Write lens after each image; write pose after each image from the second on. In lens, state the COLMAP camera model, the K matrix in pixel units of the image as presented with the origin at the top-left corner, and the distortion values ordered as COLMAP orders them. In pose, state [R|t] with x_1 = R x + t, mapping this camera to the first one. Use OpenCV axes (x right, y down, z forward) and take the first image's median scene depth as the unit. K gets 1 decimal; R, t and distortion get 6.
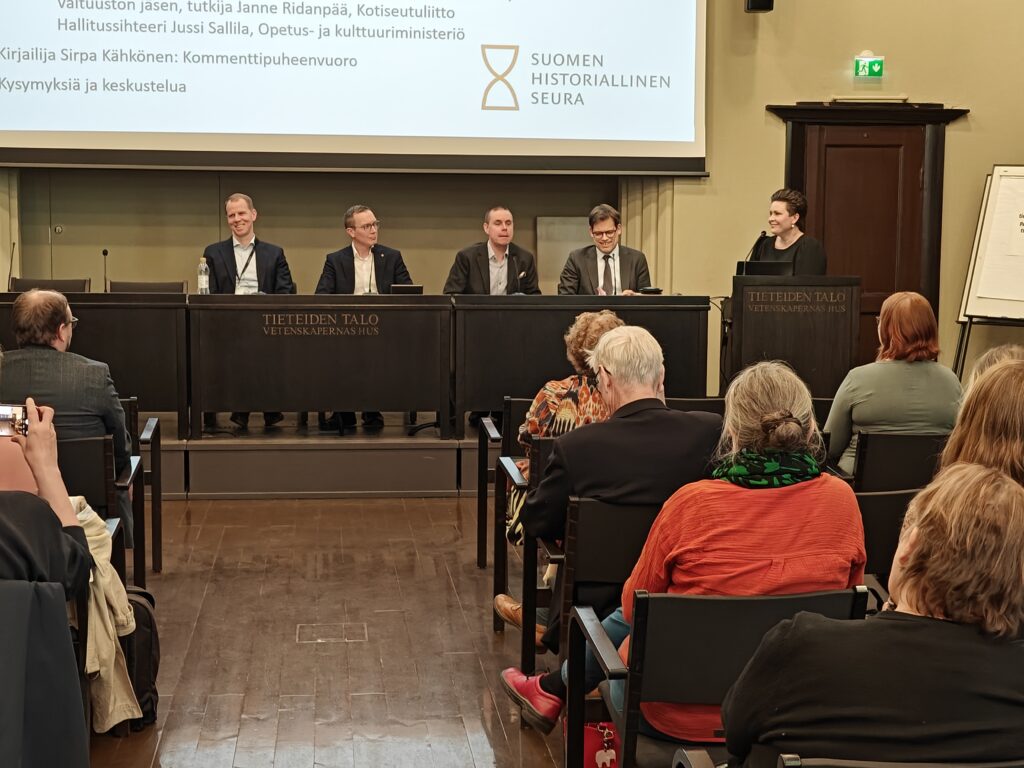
lens RADIAL K [[1493.1, 0, 511.5], [0, 1493.1, 381.7], [0, 0, 1]] dist [0.008822, 0.000000]
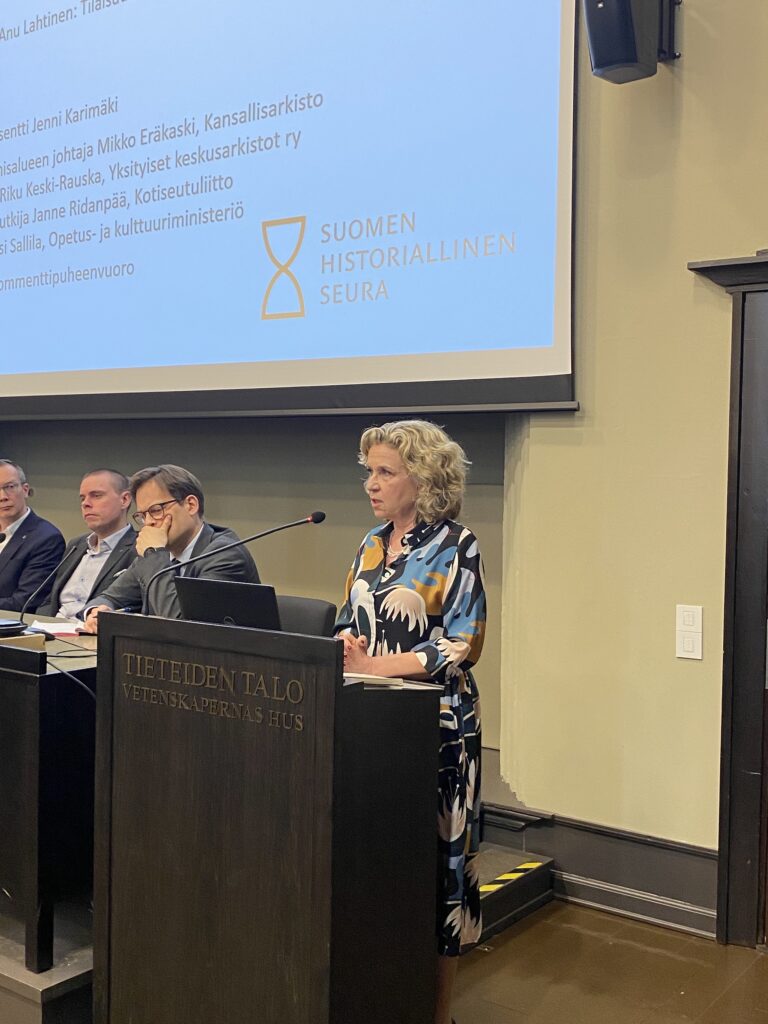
lens RADIAL K [[1158.4, 0, 381.9], [0, 1158.4, 513.9], [0, 0, 1]] dist [0.038154, 0.000000]
pose [[0.753449, 0.024926, -0.657034, 0.357657], [-0.086182, 0.994404, -0.061104, -0.070953], [0.651834, 0.102663, 0.751381, 0.661781]]
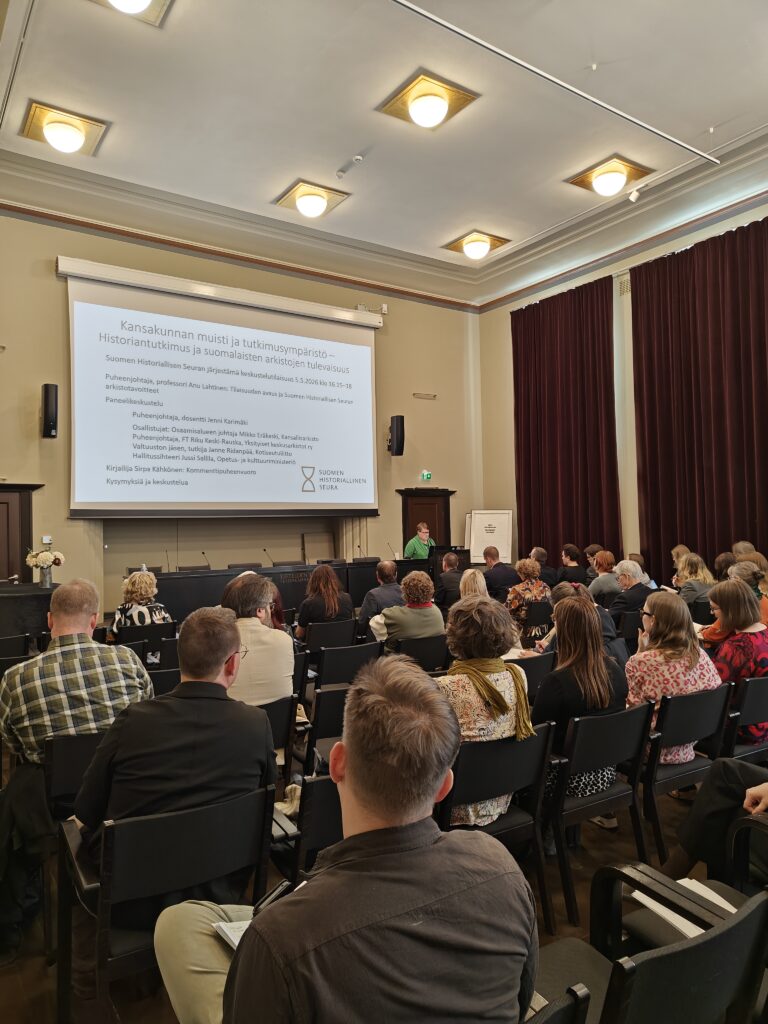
lens RADIAL K [[711.1, 0, 387.5], [0, 711.1, 511.8], [0, 0, 1]] dist [0.007335, 0.000133]
pose [[0.867546, -0.018189, 0.497024, -0.492061], [0.088296, 0.989090, -0.117921, 0.005248], [-0.489456, 0.146187, 0.859687, -0.094574]]
